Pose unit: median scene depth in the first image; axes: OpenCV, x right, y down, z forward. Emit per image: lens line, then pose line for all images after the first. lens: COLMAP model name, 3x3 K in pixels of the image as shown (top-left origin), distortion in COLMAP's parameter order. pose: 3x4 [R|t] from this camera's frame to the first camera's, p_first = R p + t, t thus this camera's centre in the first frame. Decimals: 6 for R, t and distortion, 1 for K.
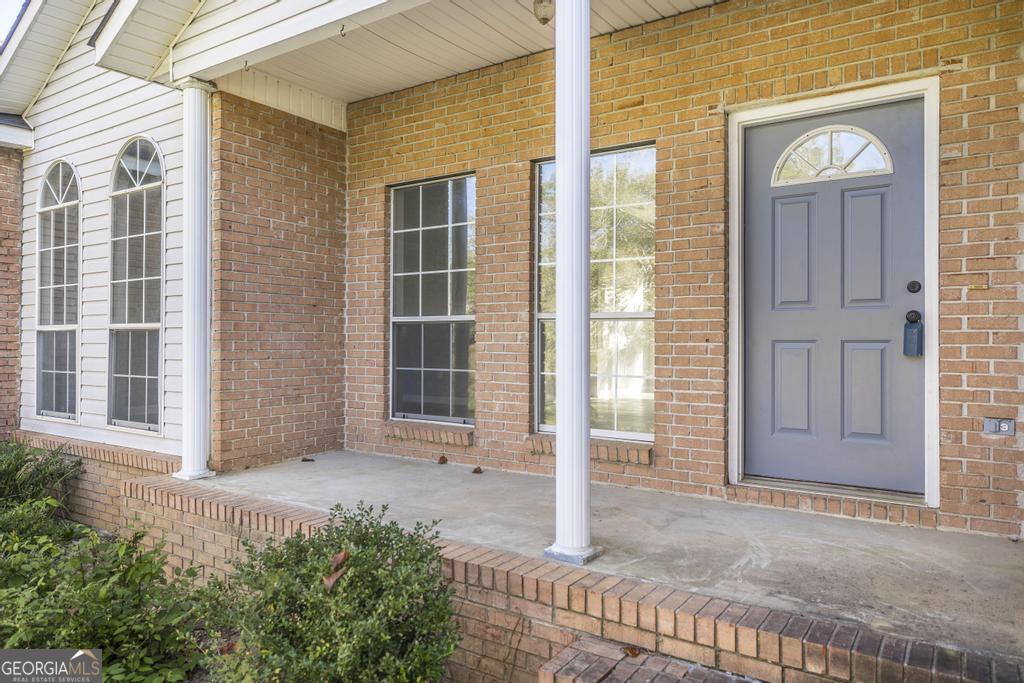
lens RADIAL K [[690.4, 0, 512.5], [0, 690.4, 339.6], [0, 0, 1]] dist [-0.005037, -0.001064]
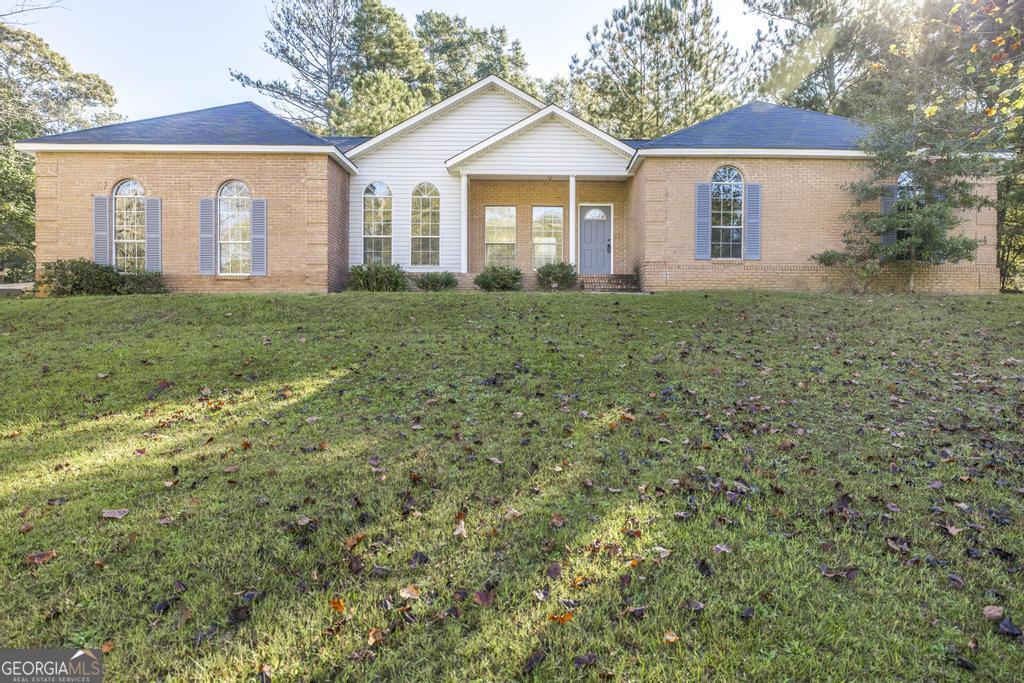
lens RADIAL K [[591.4, 0, 512.1], [0, 591.4, 341.0], [0, 0, 1]] dist [0.000358, 0.000012]
pose [[0.819966, -0.002004, 0.572409, -2.664490], [-0.001953, 0.999978, 0.006298, 0.679284], [-0.572409, -0.006282, 0.819944, -2.364782]]
